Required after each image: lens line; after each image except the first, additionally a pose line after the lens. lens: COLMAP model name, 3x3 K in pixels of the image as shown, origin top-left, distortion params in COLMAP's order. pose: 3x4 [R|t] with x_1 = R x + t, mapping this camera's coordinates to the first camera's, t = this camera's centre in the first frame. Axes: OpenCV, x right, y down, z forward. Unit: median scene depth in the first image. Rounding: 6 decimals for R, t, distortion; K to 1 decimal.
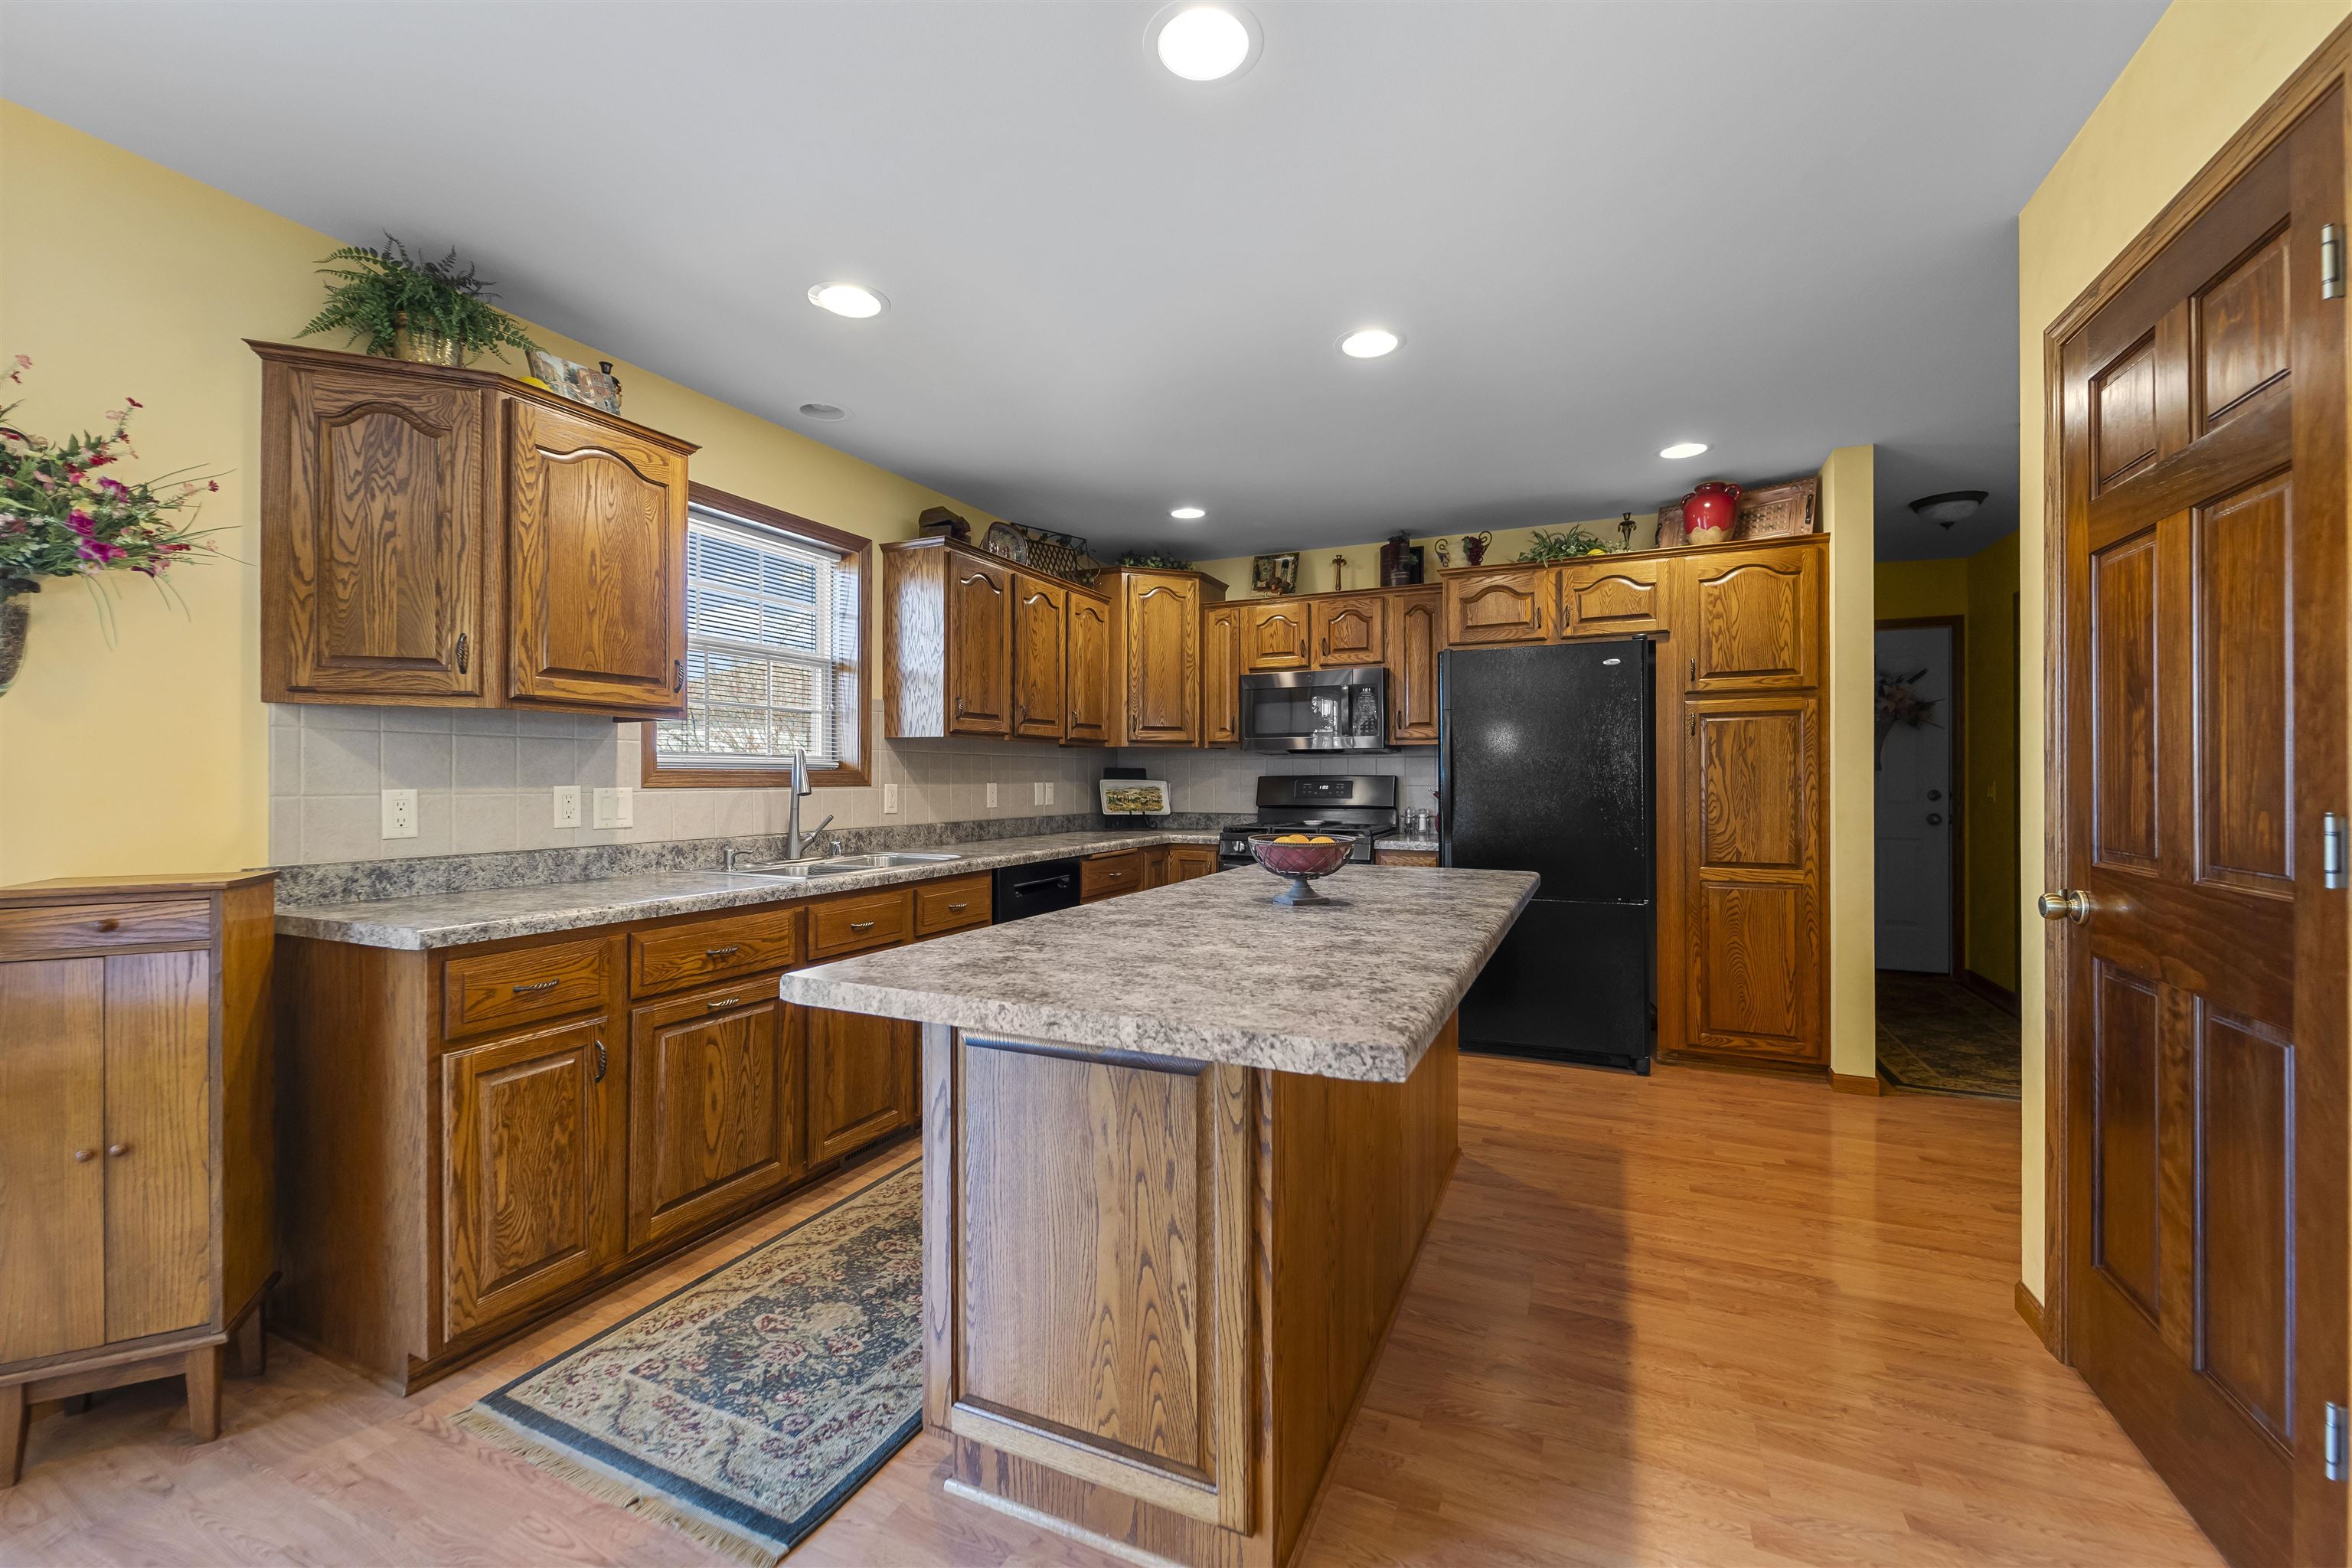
lens RADIAL K [[938.6, 0, 1172.0], [0, 938.6, 784.8], [0, 0, 1]] dist [-0.000479, -0.000550]
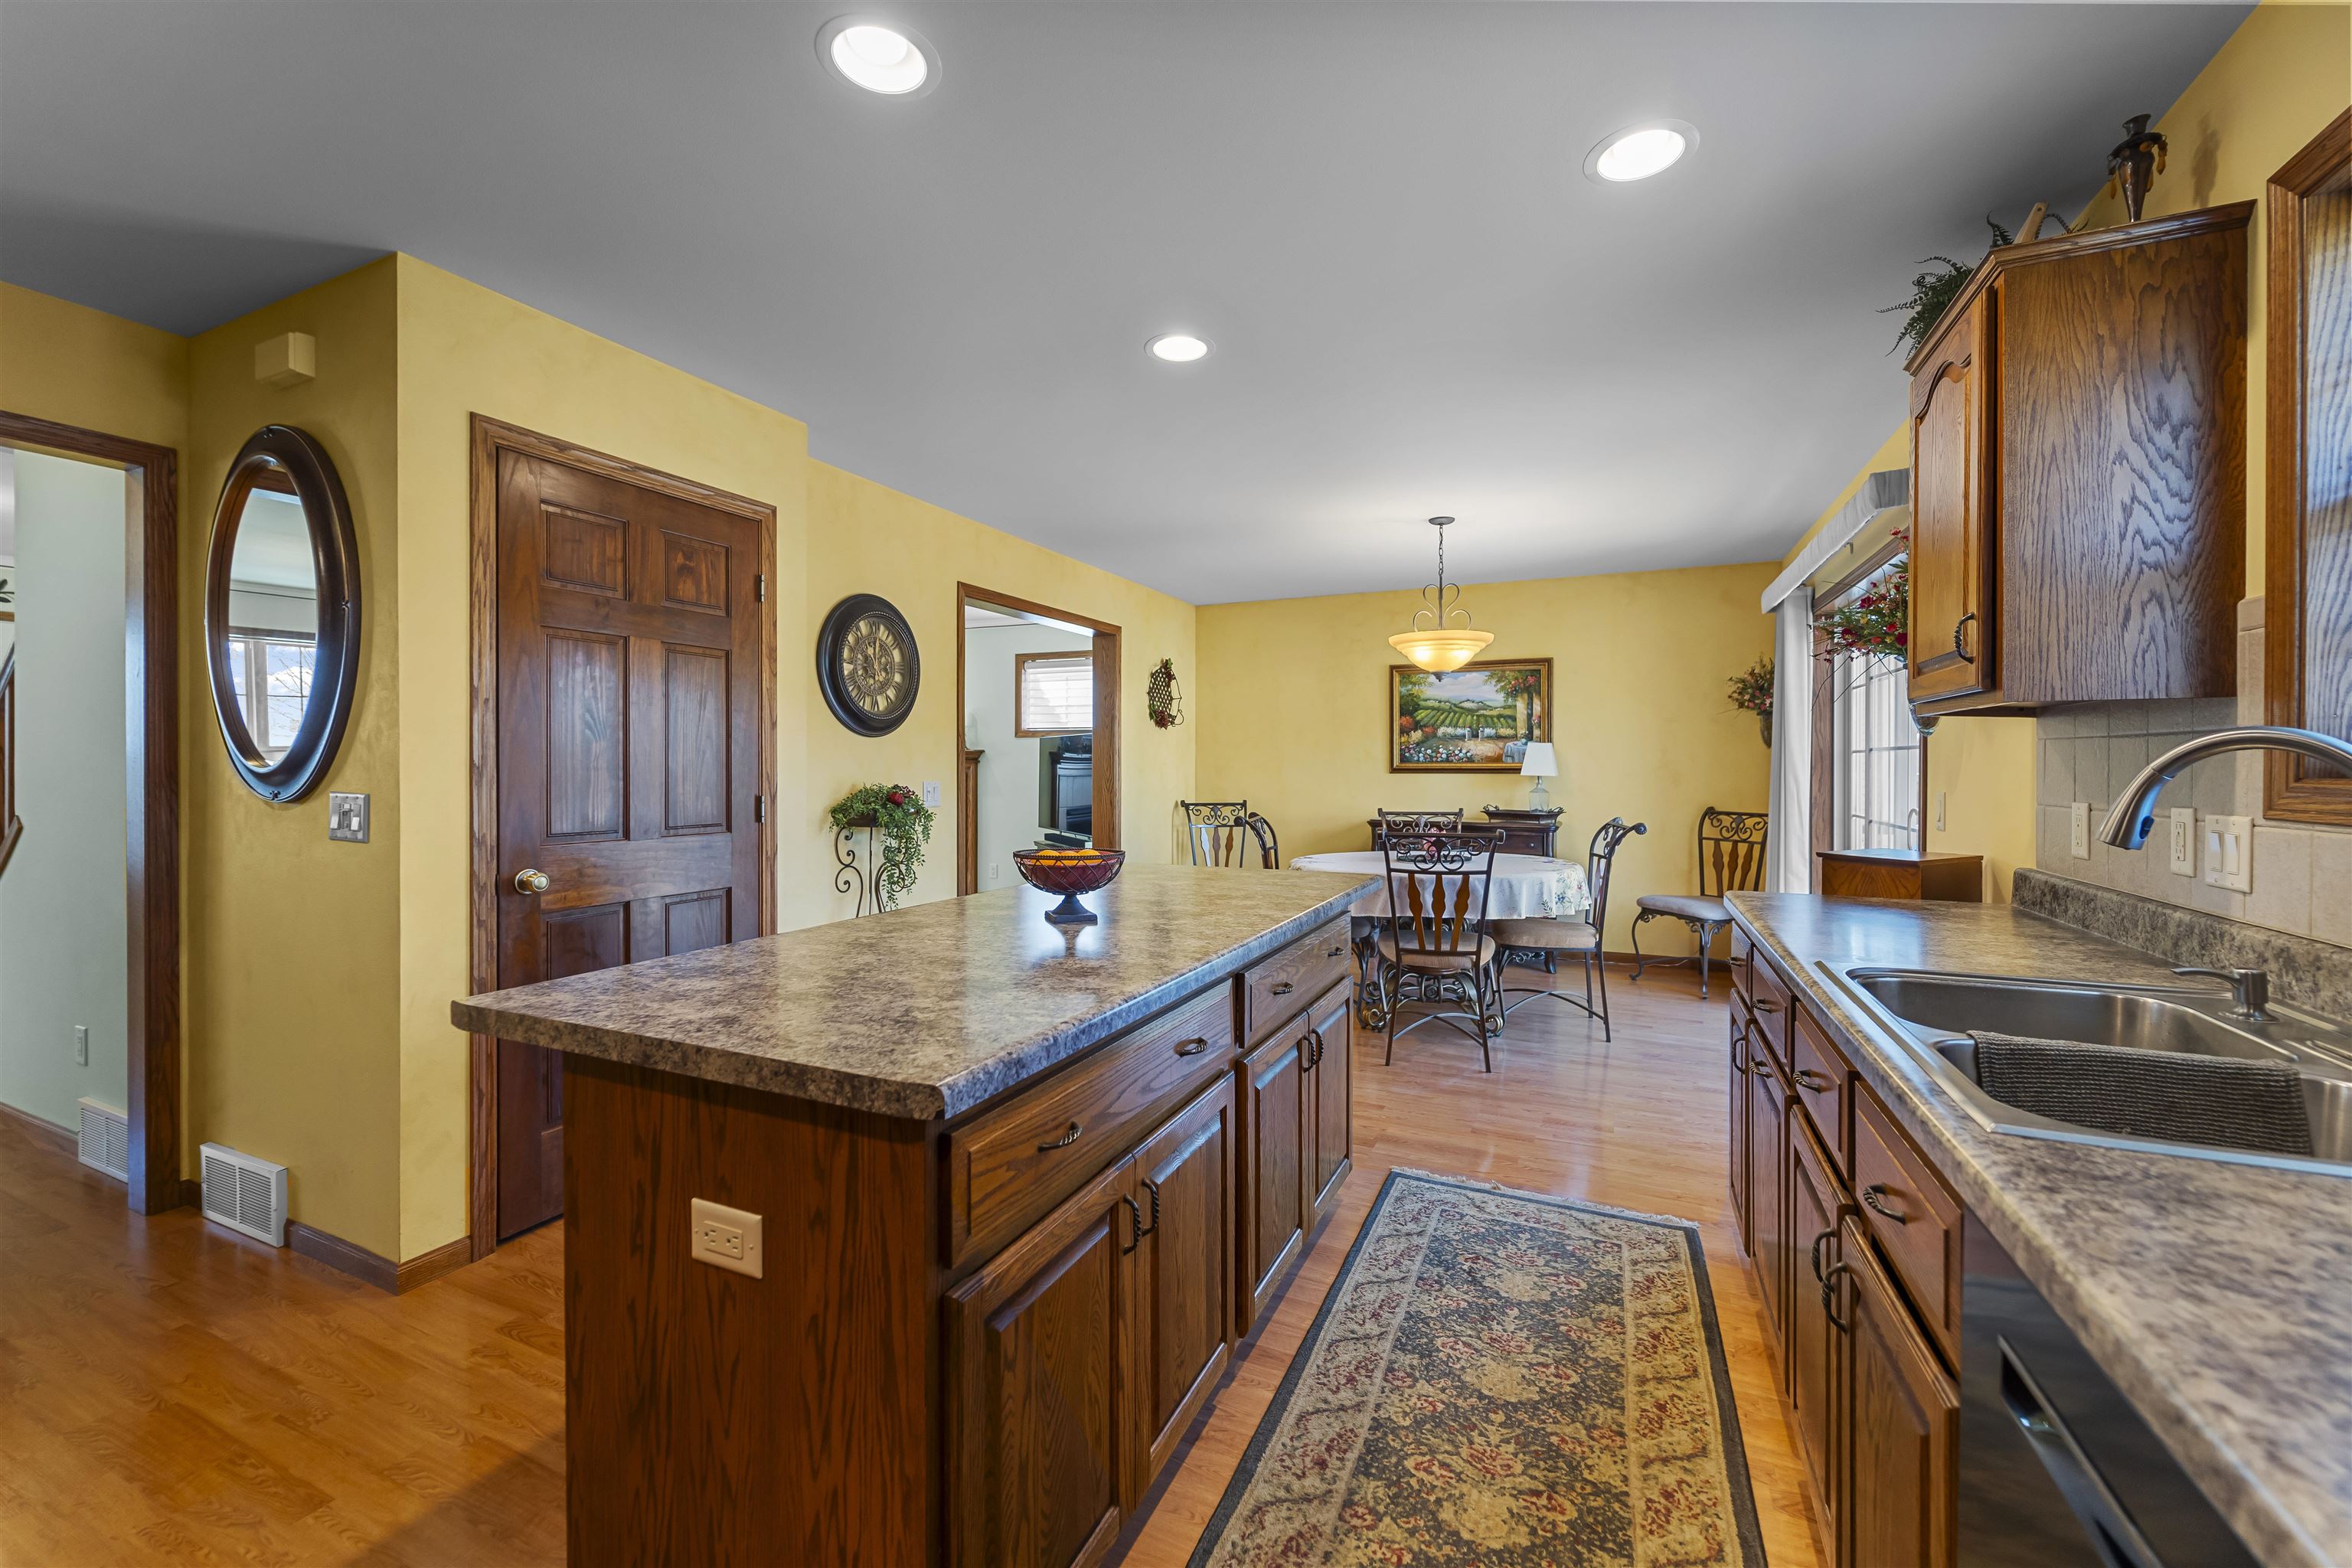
lens RADIAL K [[938.6, 0, 1180.7], [0, 938.6, 769.0], [0, 0, 1]] dist [-0.000479, -0.000550]
pose [[-0.999980, -0.002399, -0.005814, 0.018261], [-0.002456, 0.999949, 0.009761, -0.020391], [0.005791, 0.009775, -0.999935, 1.140128]]
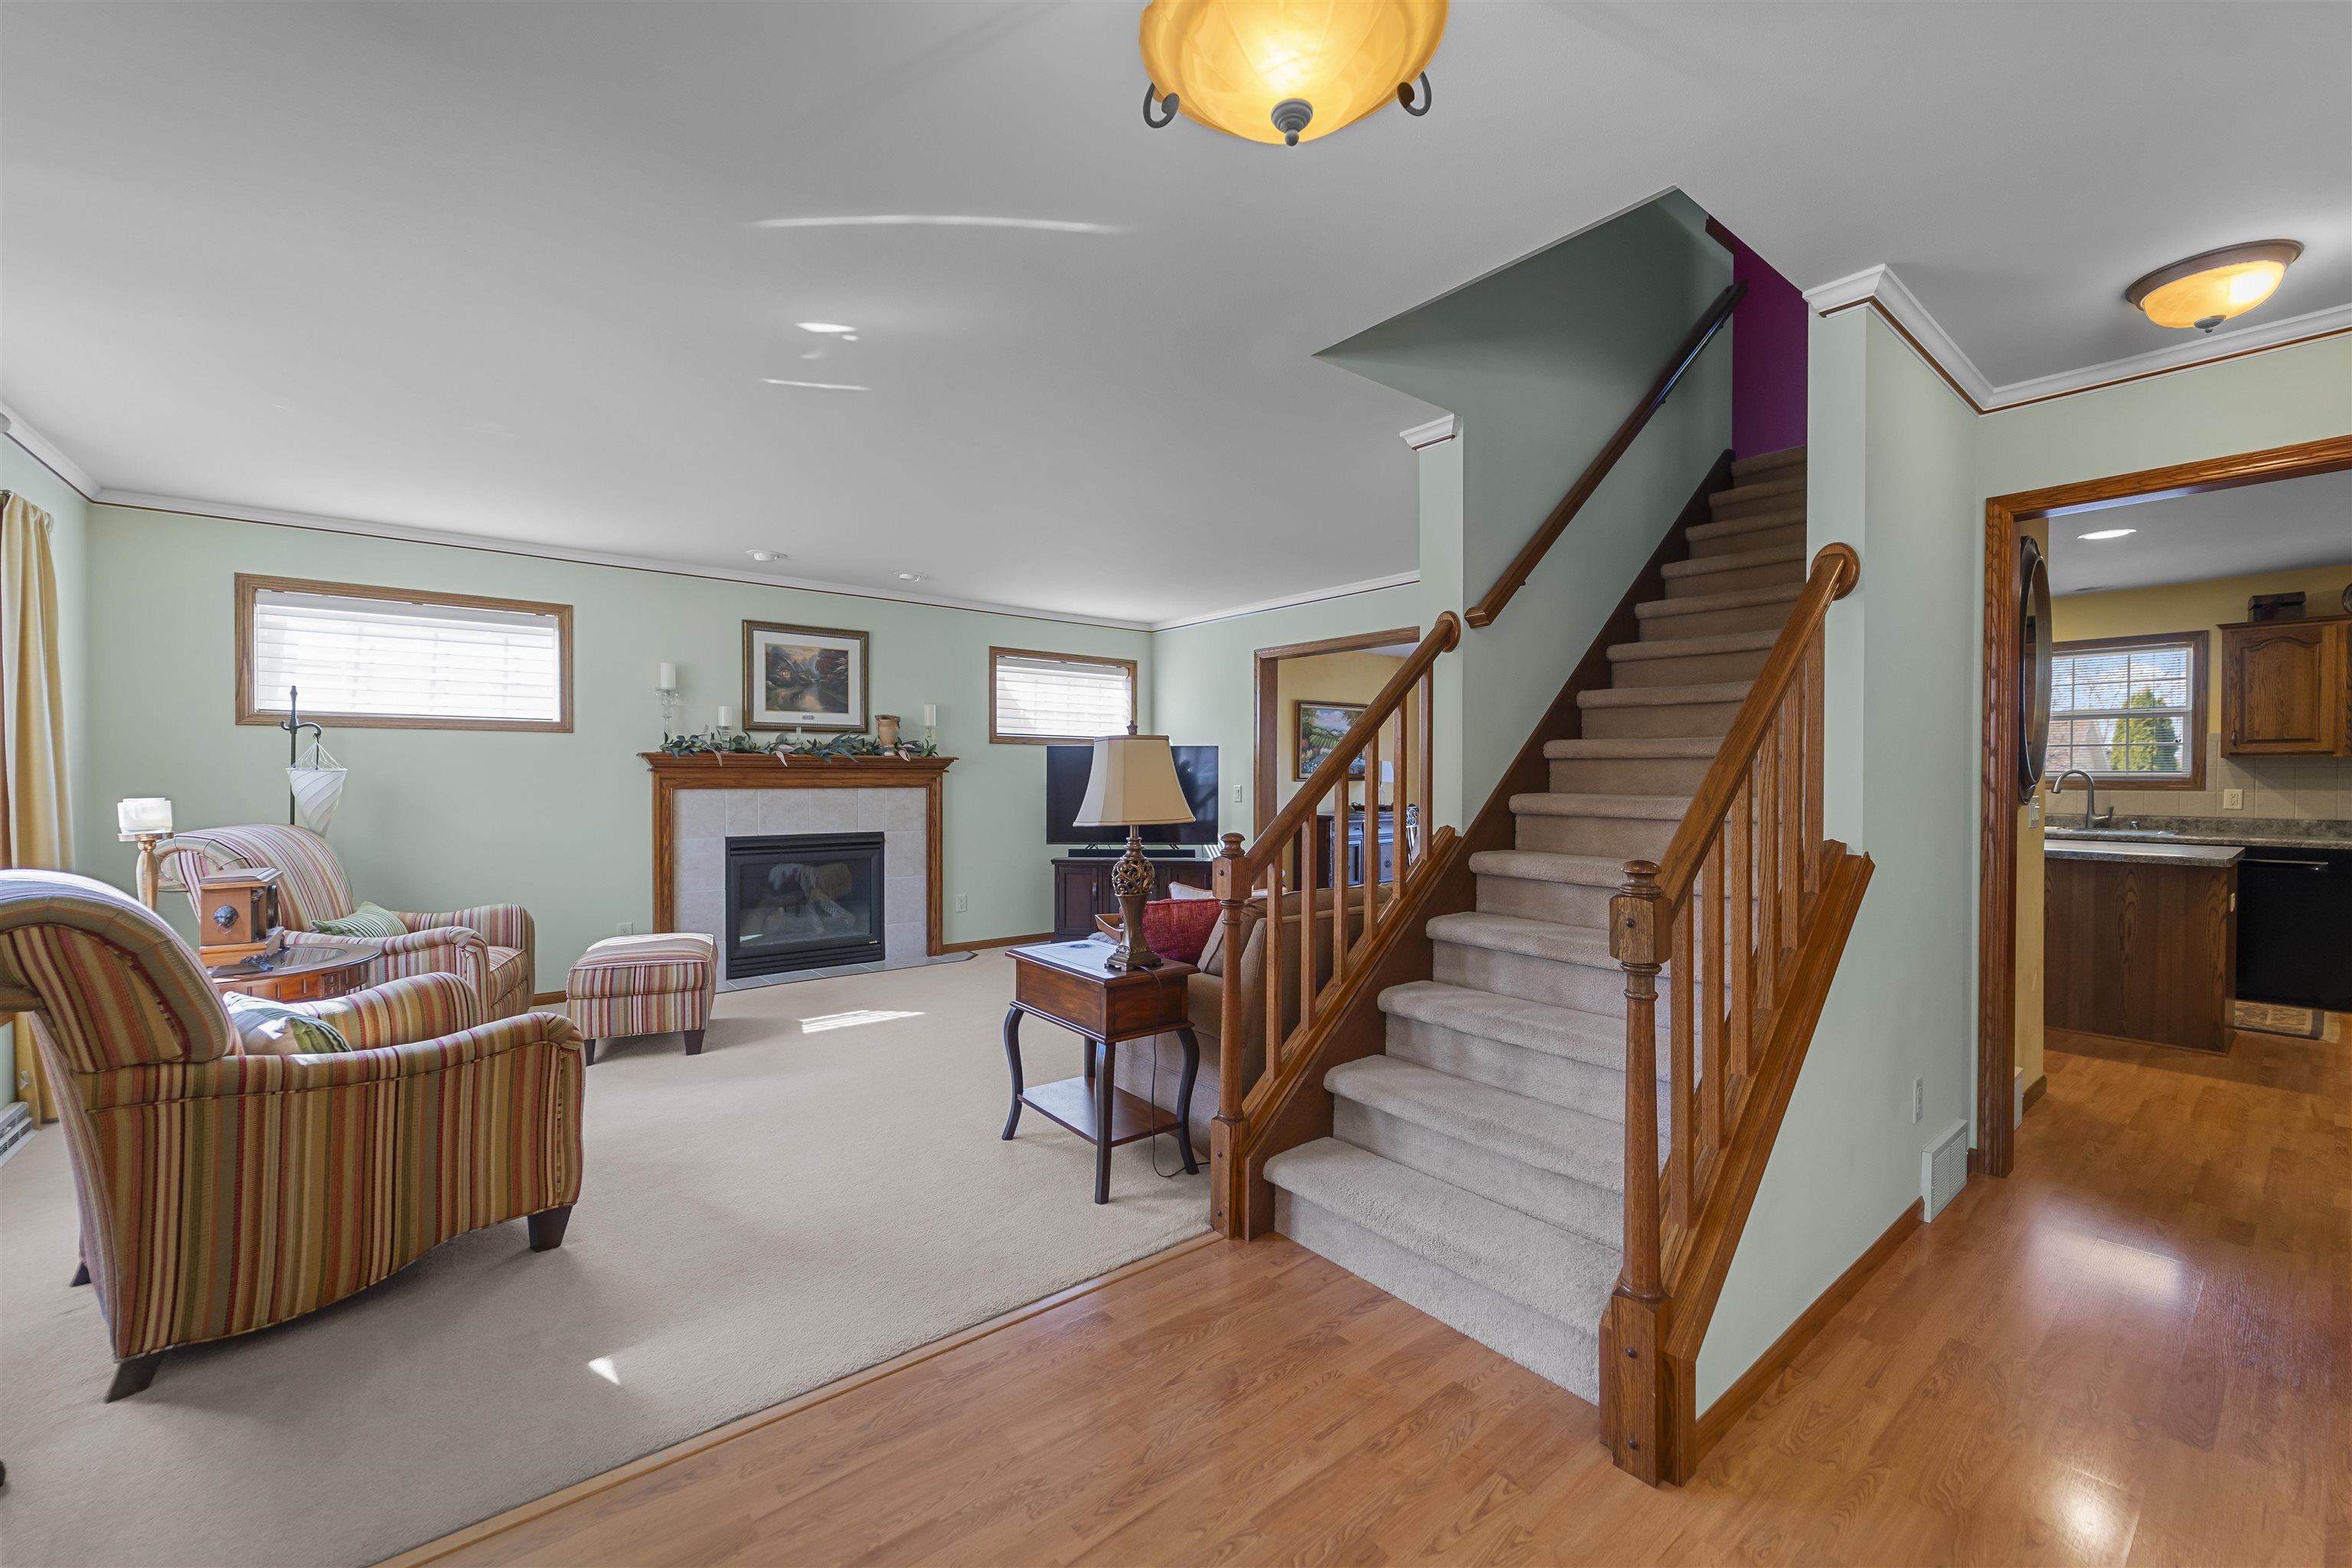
lens RADIAL K [[938.6, 0, 1166.4], [0, 938.6, 784.7], [0, 0, 1]] dist [-0.000479, -0.000550]
pose [[-0.434944, 0.009534, -0.900407, 1.796235], [-0.006615, 0.999883, 0.013782, -0.017837], [0.900433, 0.011951, -0.434830, 0.135315]]
